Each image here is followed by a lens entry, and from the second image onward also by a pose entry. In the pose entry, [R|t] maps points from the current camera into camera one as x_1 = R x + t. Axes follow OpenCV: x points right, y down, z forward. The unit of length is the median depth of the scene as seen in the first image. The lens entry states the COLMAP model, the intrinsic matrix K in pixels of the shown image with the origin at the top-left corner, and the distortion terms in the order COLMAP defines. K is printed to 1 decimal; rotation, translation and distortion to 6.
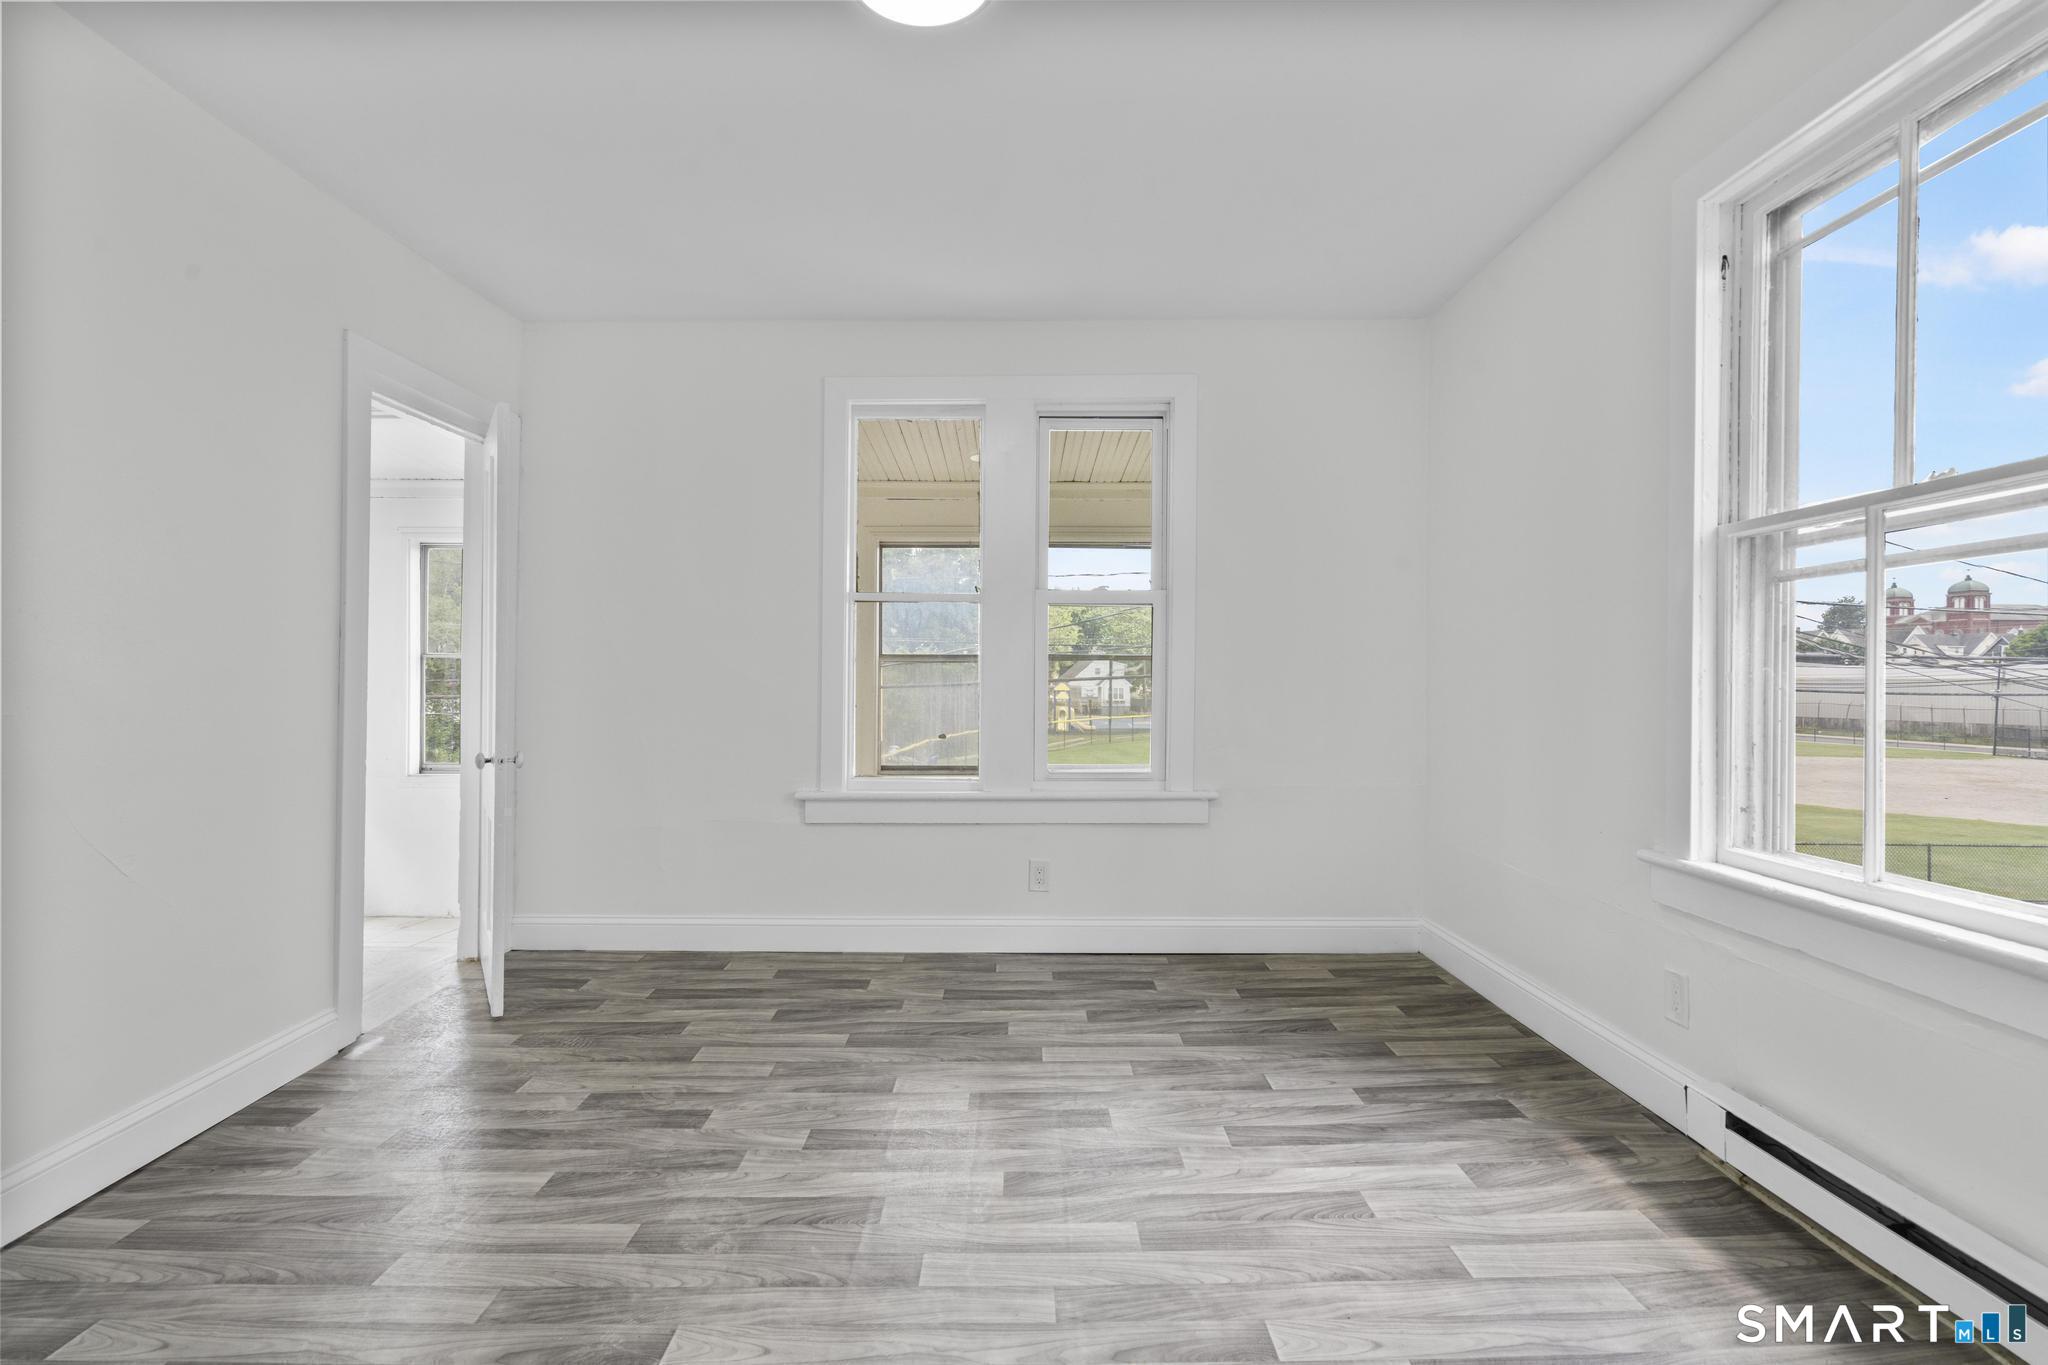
lens RADIAL K [[957.5, 0, 984.5], [0, 957.5, 684.6], [0, 0, 1]] dist [0.004448, 0.000731]
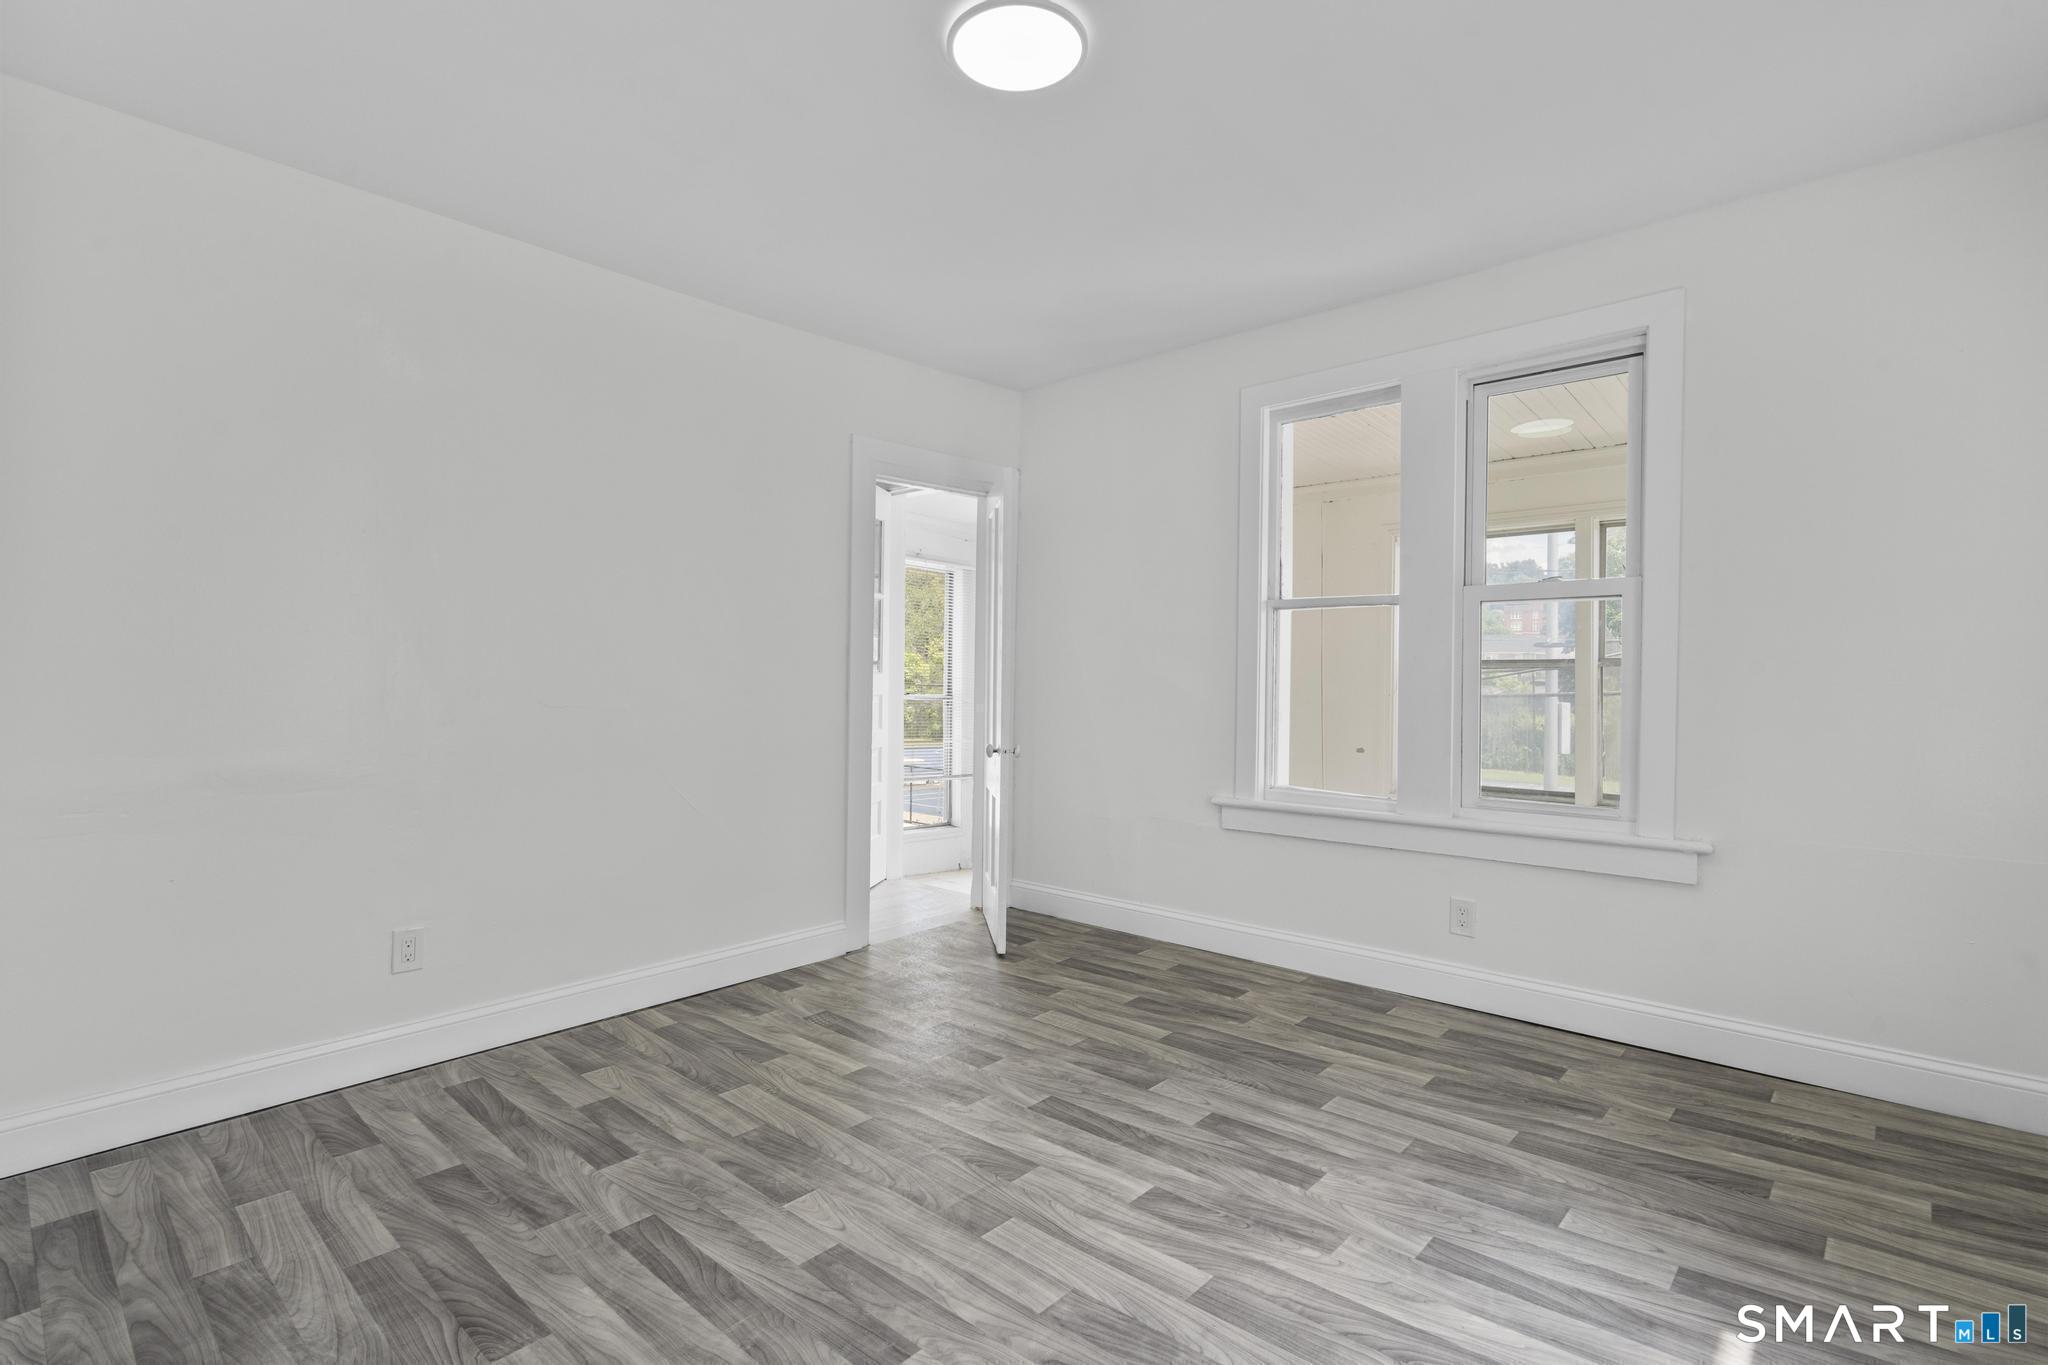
lens RADIAL K [[957.5, 0, 1025.0], [0, 957.5, 677.4], [0, 0, 1]] dist [0.004448, 0.000731]
pose [[0.747902, -0.001751, -0.663807, 0.402311], [-0.003884, 0.999968, -0.007013, -0.010564], [0.663798, 0.007823, 0.747871, 0.108569]]
